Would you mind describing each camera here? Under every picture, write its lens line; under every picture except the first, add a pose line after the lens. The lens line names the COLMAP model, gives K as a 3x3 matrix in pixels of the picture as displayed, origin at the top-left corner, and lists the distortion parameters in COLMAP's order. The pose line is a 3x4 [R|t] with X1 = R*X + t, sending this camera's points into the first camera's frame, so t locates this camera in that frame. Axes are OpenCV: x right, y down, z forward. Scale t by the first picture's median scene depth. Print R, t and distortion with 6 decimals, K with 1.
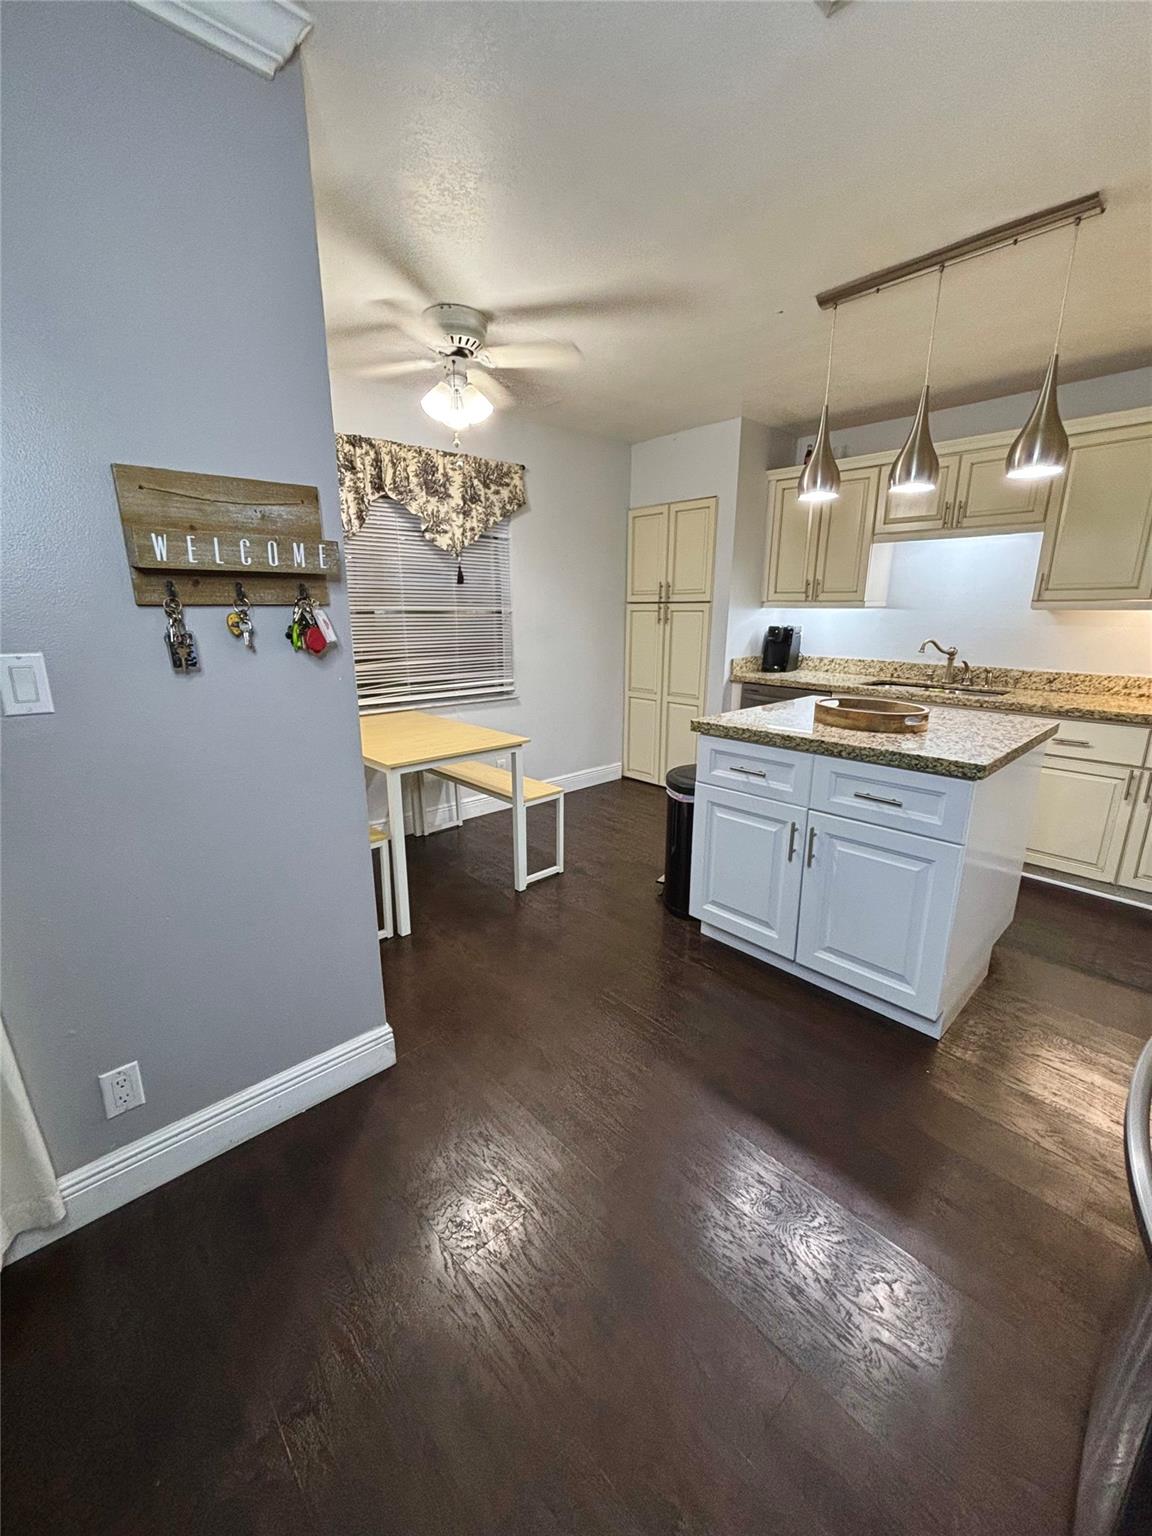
lens RADIAL K [[619.5, 0, 576.0], [0, 619.5, 768.0], [0, 0, 1]] dist [0.000622, 0.000152]
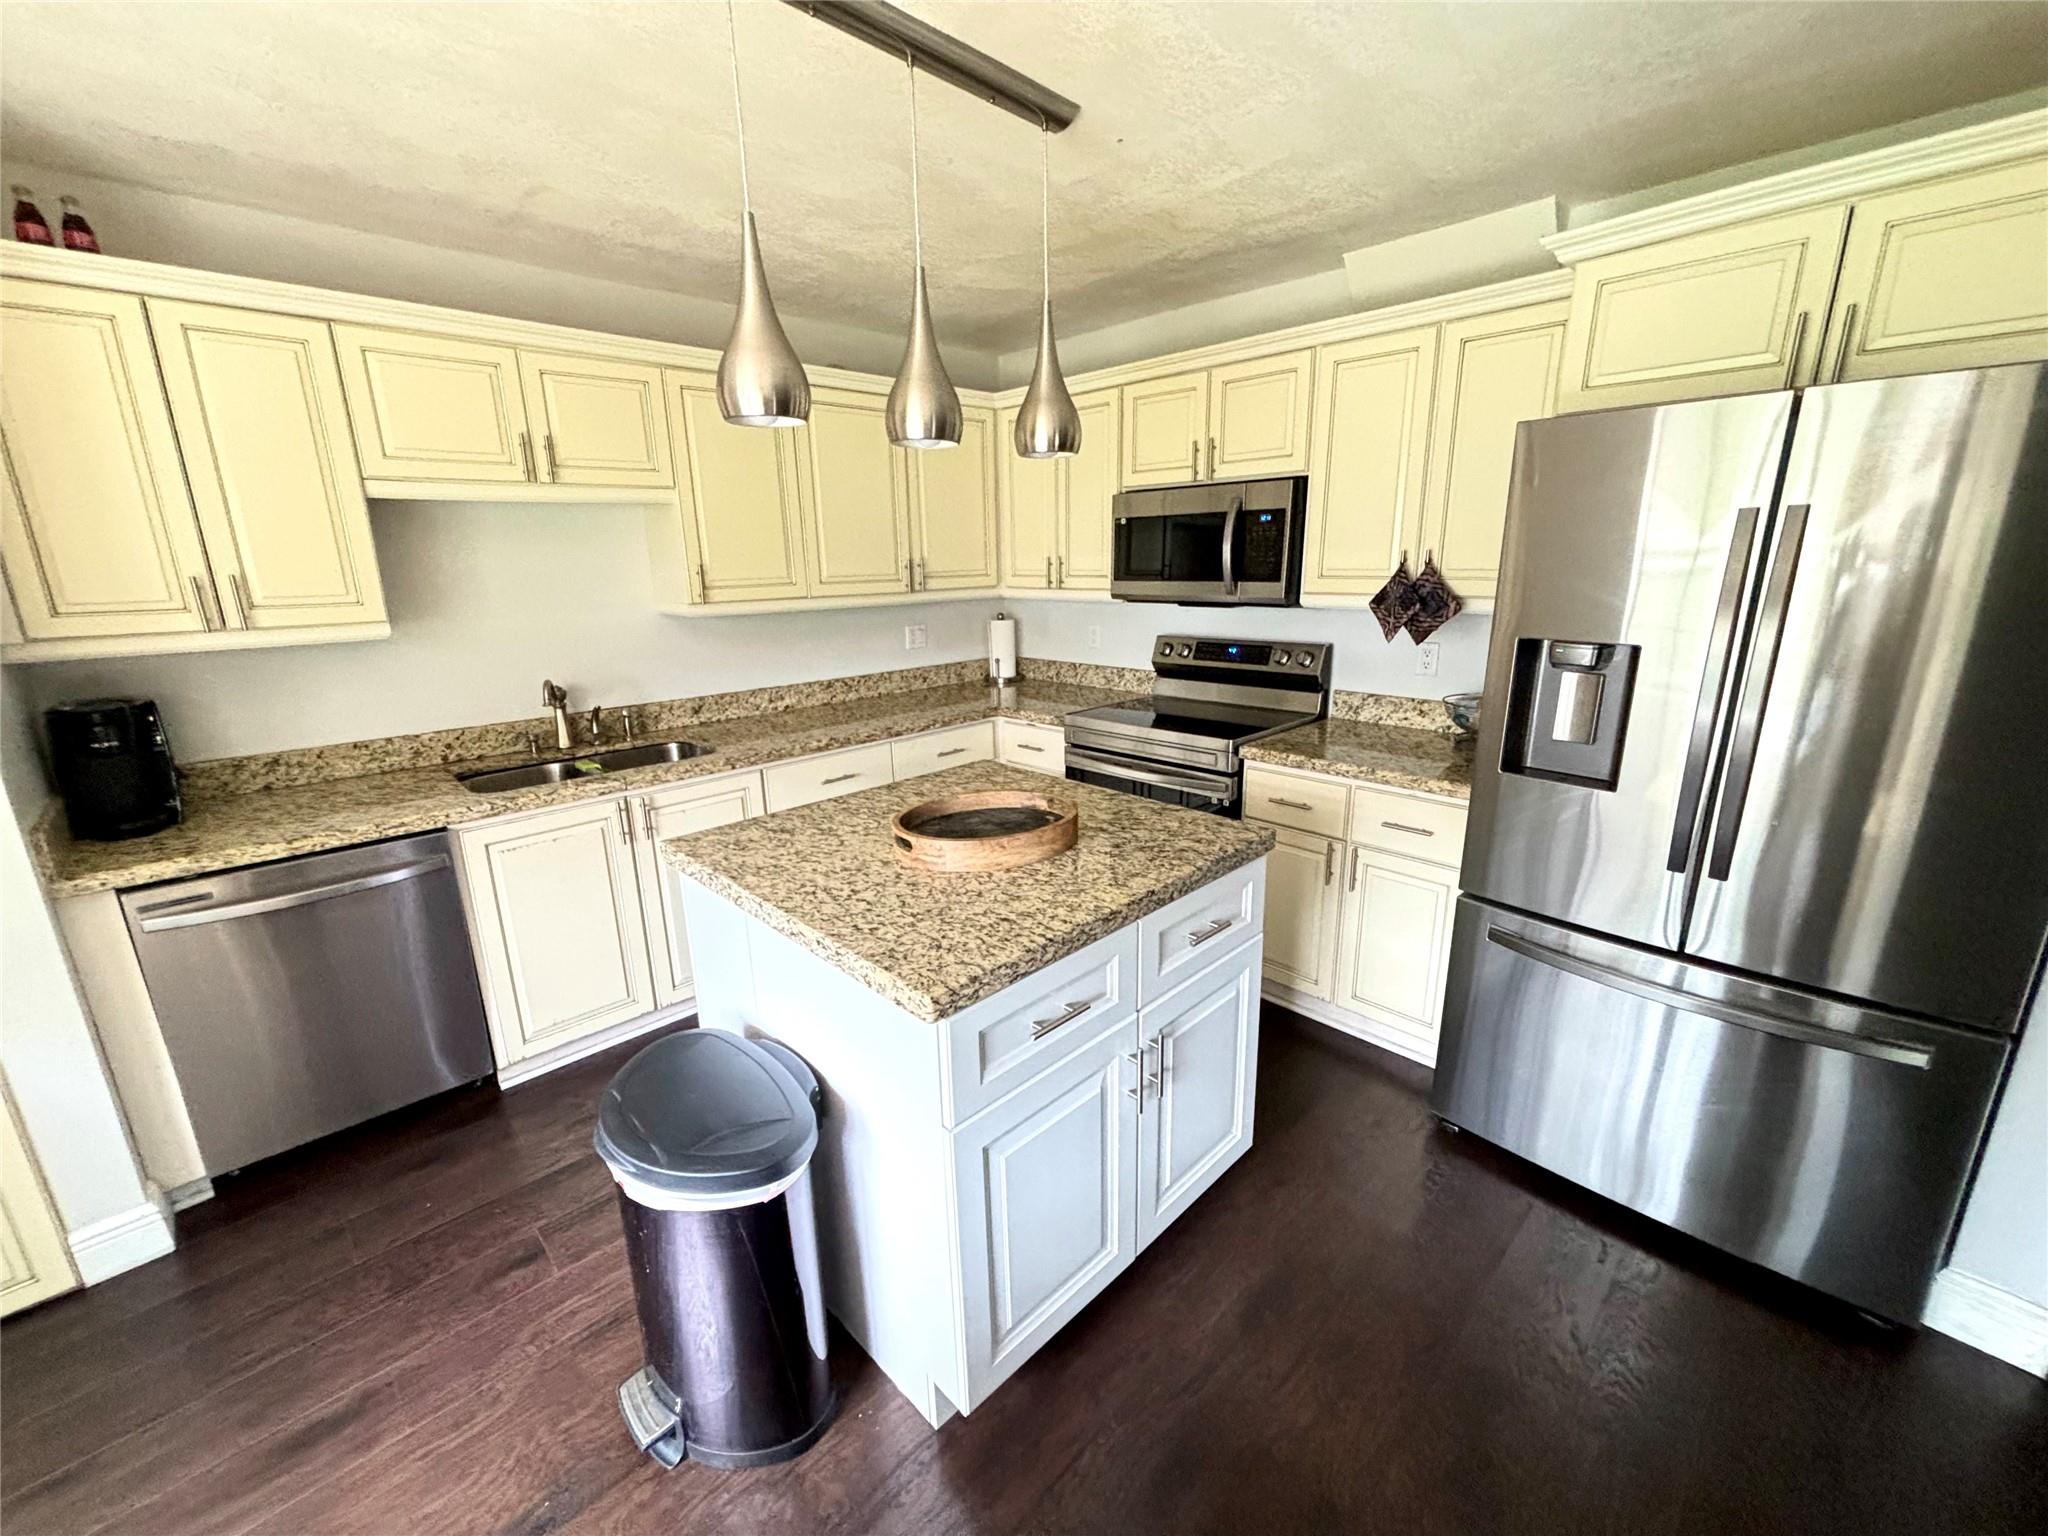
lens RADIAL K [[826.1, 0, 1018.8], [0, 826.1, 772.7], [0, 0, 1]] dist [0.000622, 0.000152]
pose [[-0.027070, -0.264886, 0.963900, -0.283483], [0.268434, 0.926911, 0.262259, -0.338883], [-0.962918, 0.265842, 0.046013, 0.929884]]
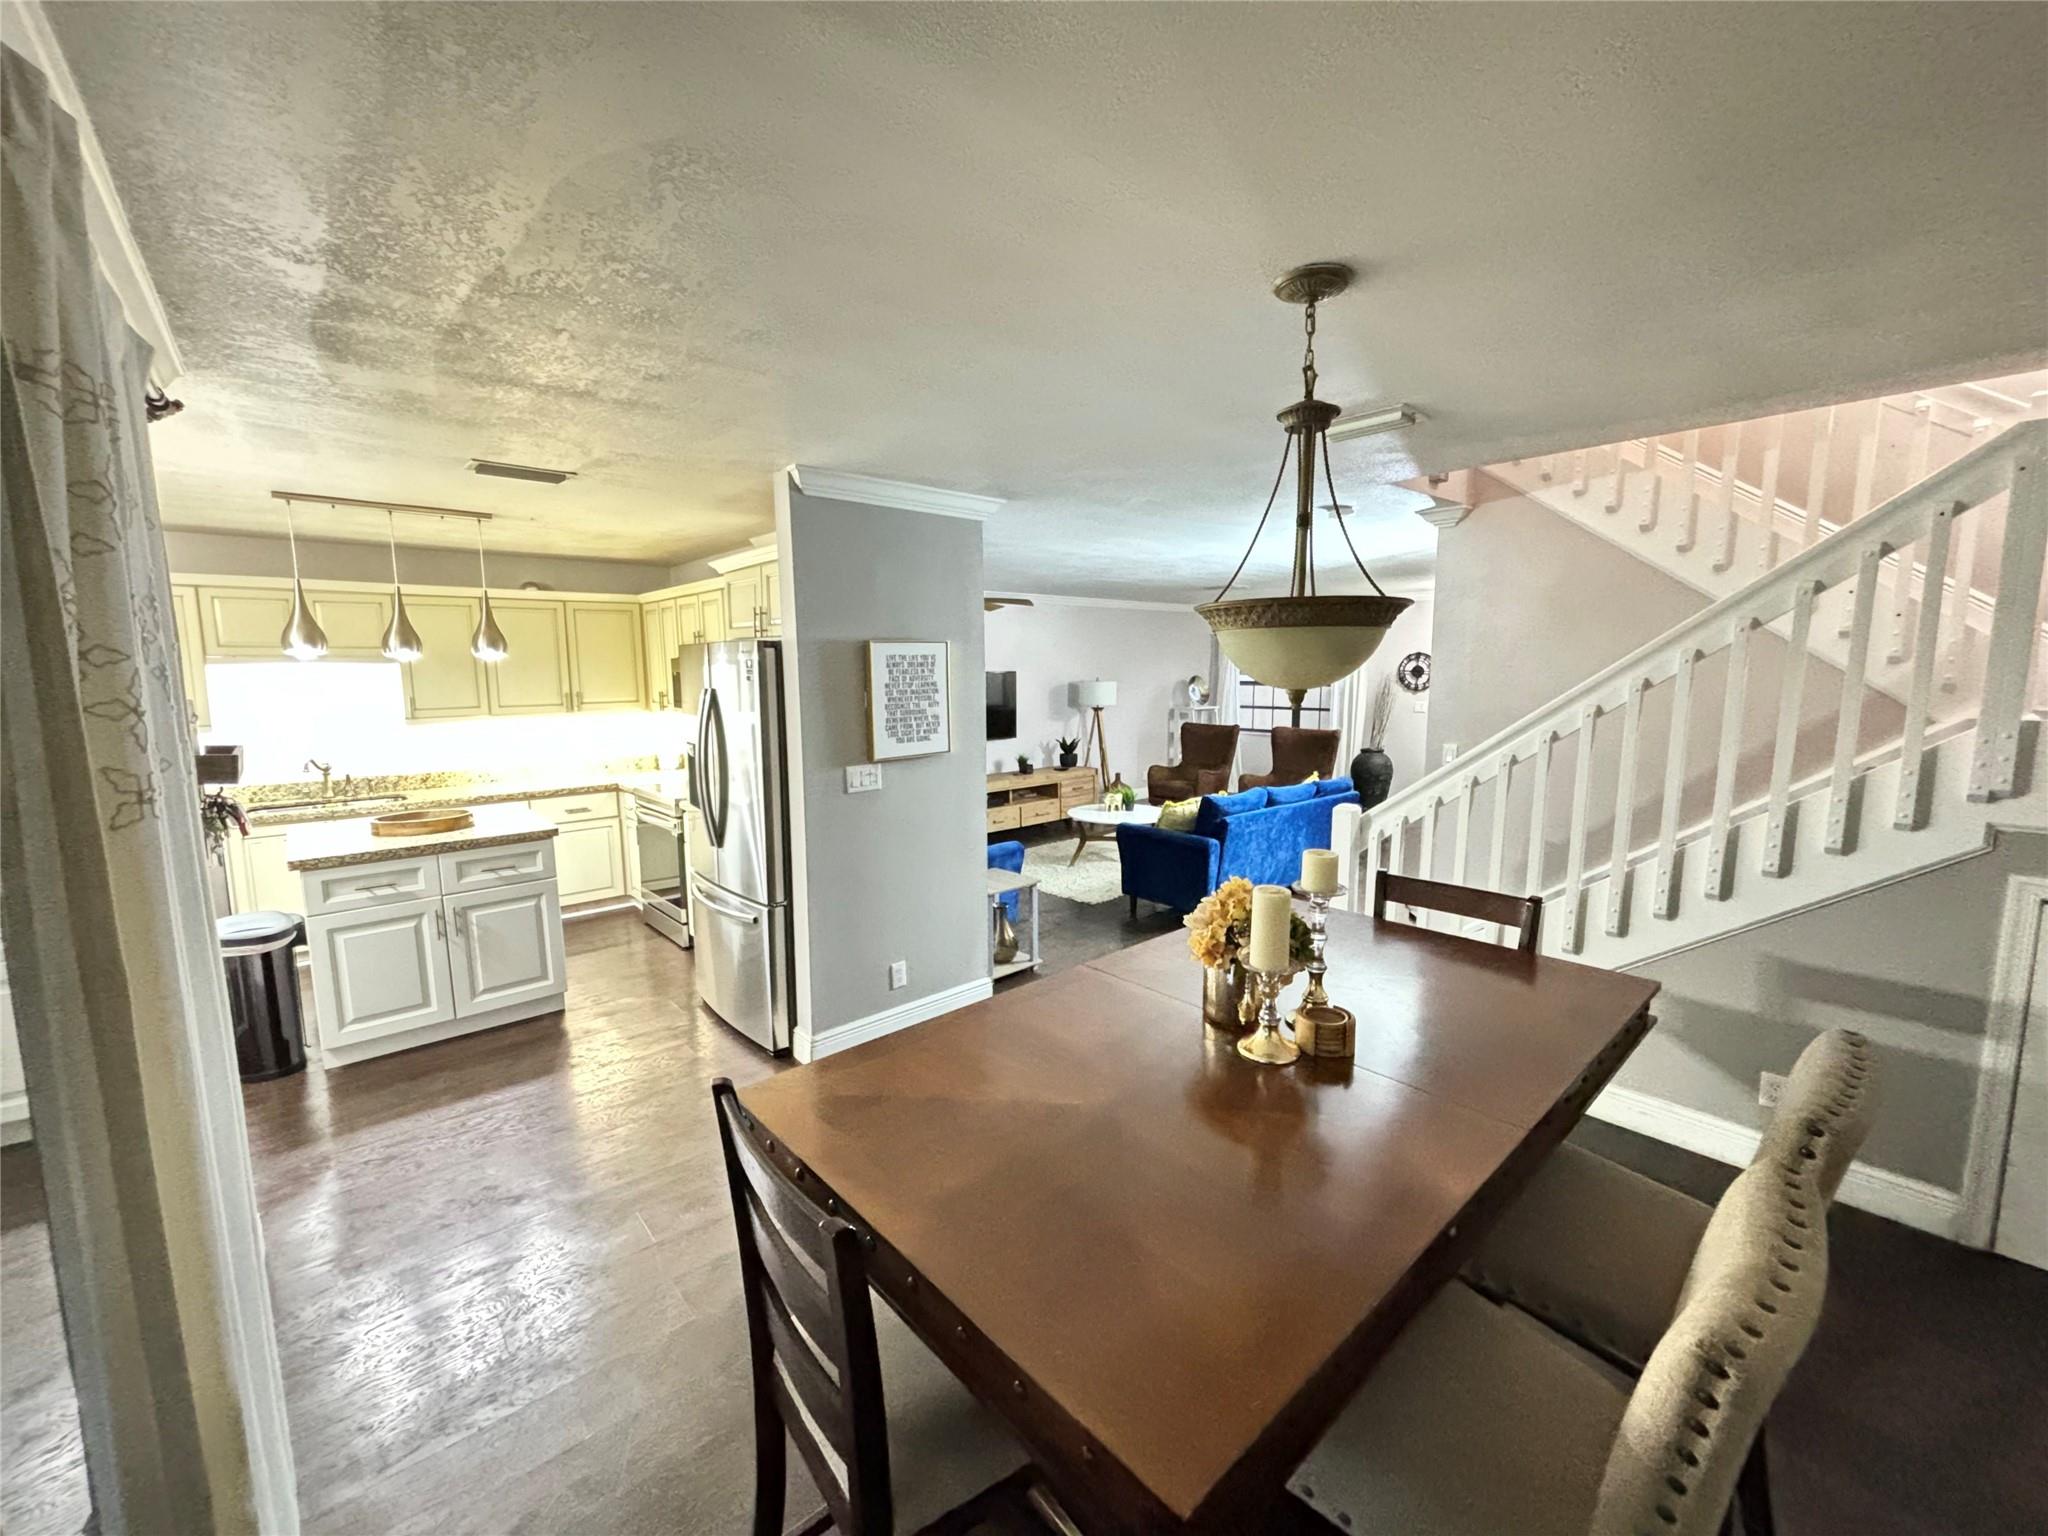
lens RADIAL K [[826.1, 0, 1018.8], [0, 826.1, 772.7], [0, 0, 1]] dist [0.000622, 0.000152]
pose [[0.023276, -0.132197, 0.990950, -1.212086], [0.259716, 0.957986, 0.121699, -0.075200], [-0.965404, 0.254533, 0.056632, -0.326084]]
